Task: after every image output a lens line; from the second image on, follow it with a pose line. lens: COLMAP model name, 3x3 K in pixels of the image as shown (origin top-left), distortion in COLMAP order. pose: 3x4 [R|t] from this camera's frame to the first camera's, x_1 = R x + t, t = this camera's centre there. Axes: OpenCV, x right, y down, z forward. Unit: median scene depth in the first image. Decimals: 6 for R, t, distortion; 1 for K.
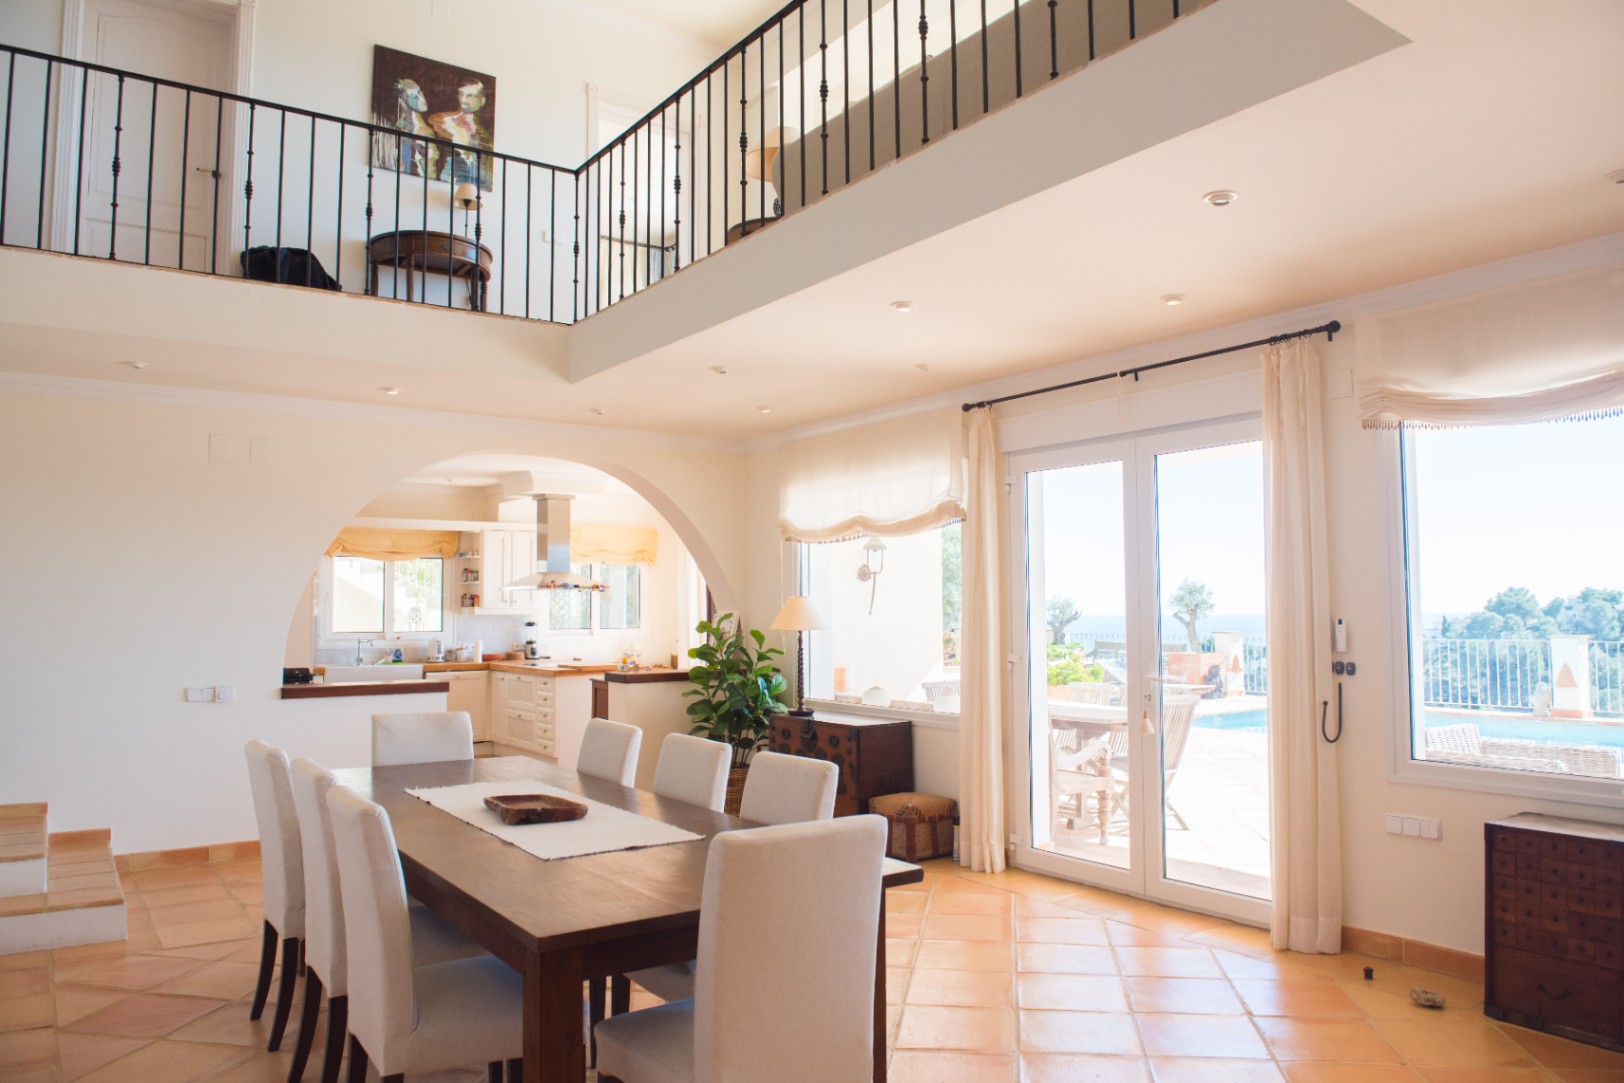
lens RADIAL K [[1130.5, 0, 812.0], [0, 1130.5, 541.5], [0, 0, 1]] dist [-0.044580, -0.004340]
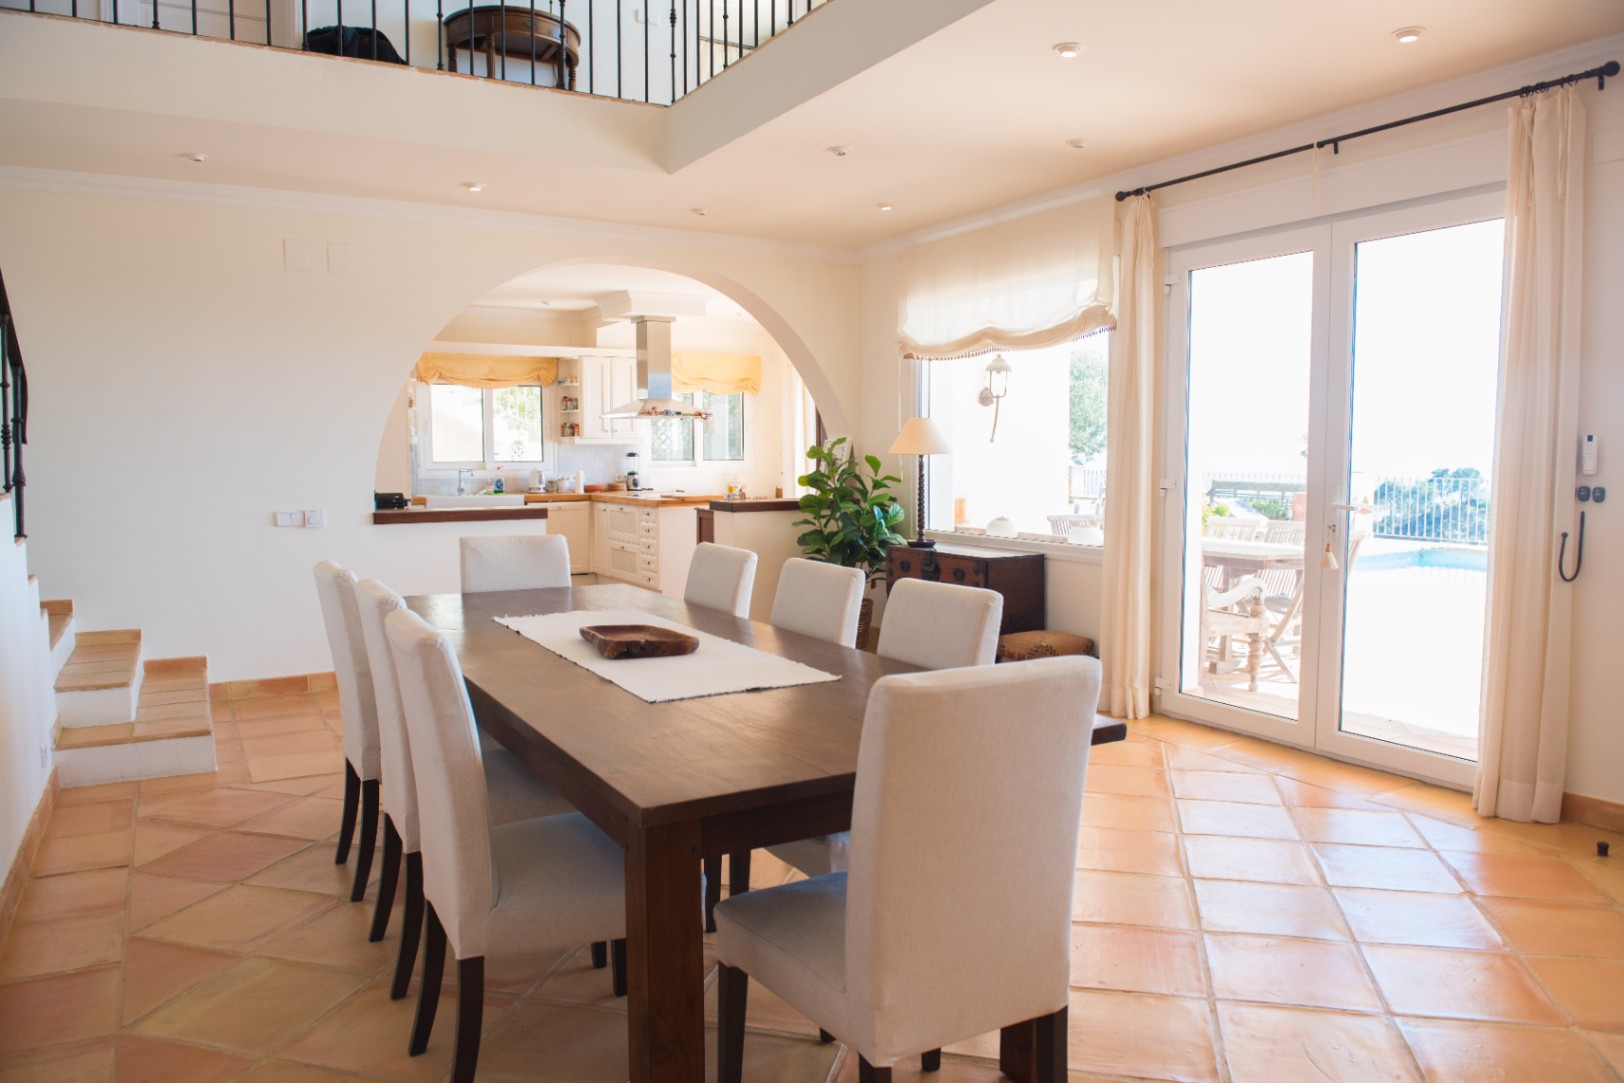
lens RADIAL K [[1130.5, 0, 812.0], [0, 1130.5, 541.5], [0, 0, 1]] dist [-0.044580, -0.004340]
pose [[0.996173, 0.010995, -0.086712, -0.023540], [0.001326, 0.990042, 0.140768, 0.024289], [0.087396, -0.140344, 0.986238, 0.101195]]
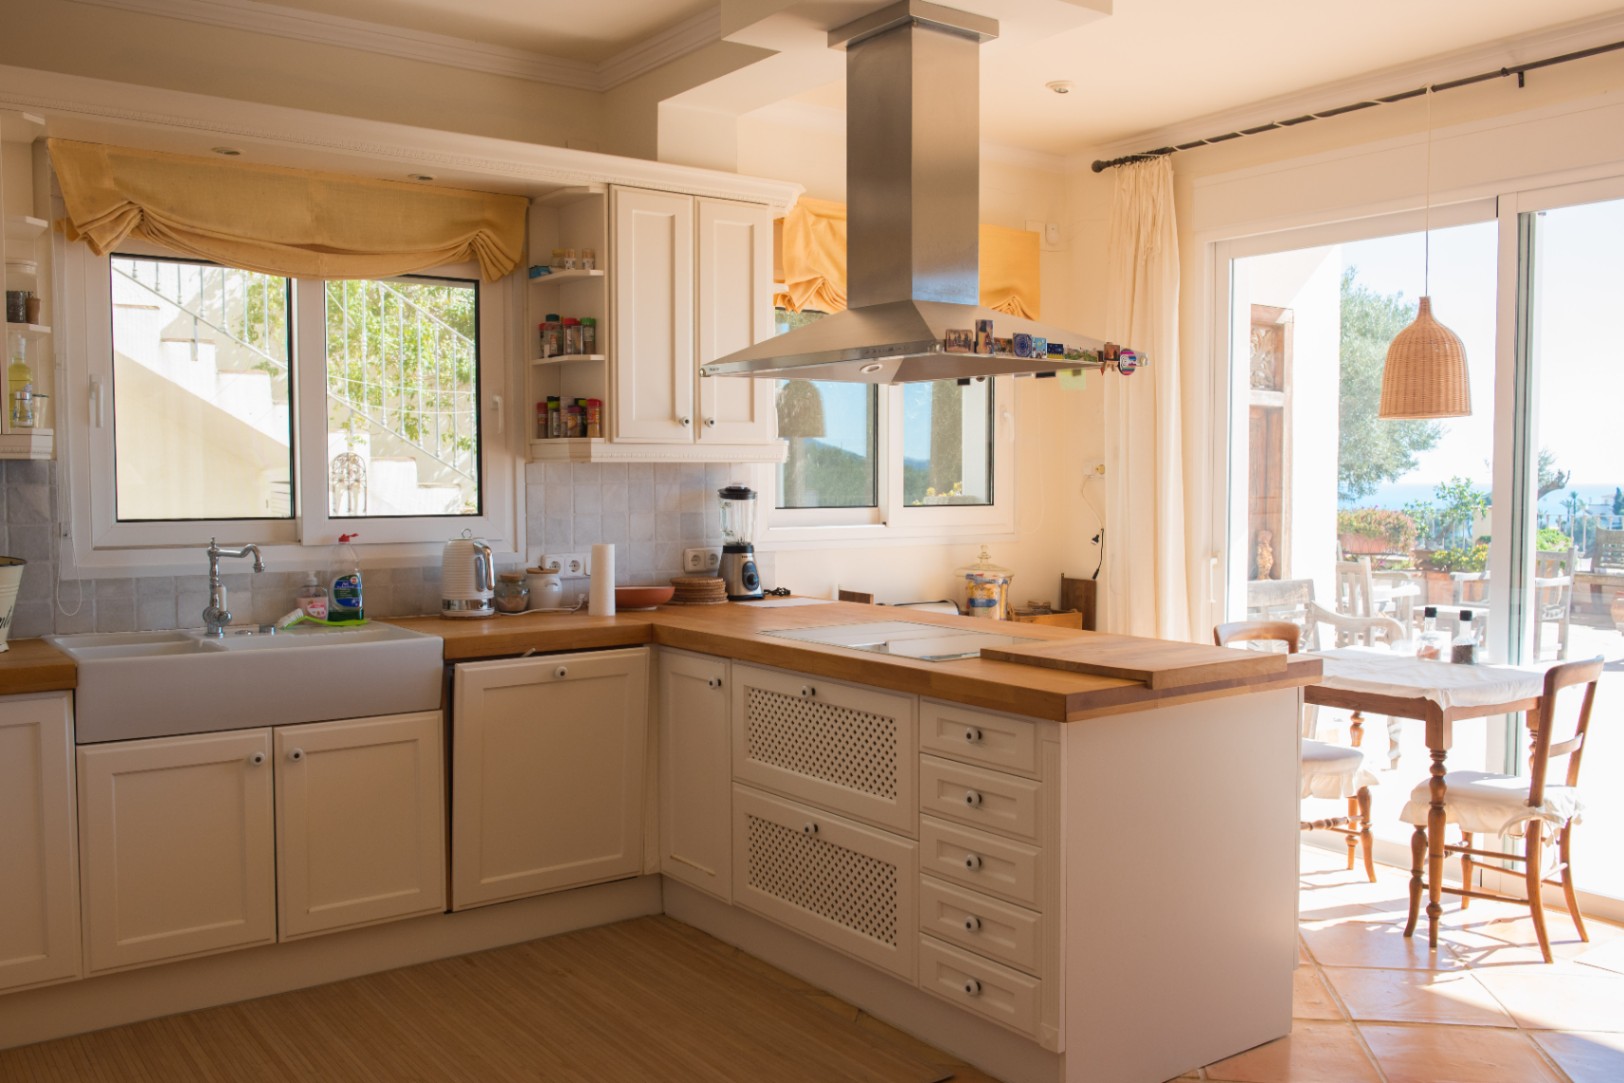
lens RADIAL K [[1436.5, 0, 812.0], [0, 1436.5, 541.5], [0, 0, 1]] dist [-0.002252, 0.000189]
pose [[0.999978, 0.004918, 0.004467, -0.514402], [-0.005372, 0.994112, 0.108221, 0.093262], [-0.003908, -0.108242, 0.994117, 1.296000]]
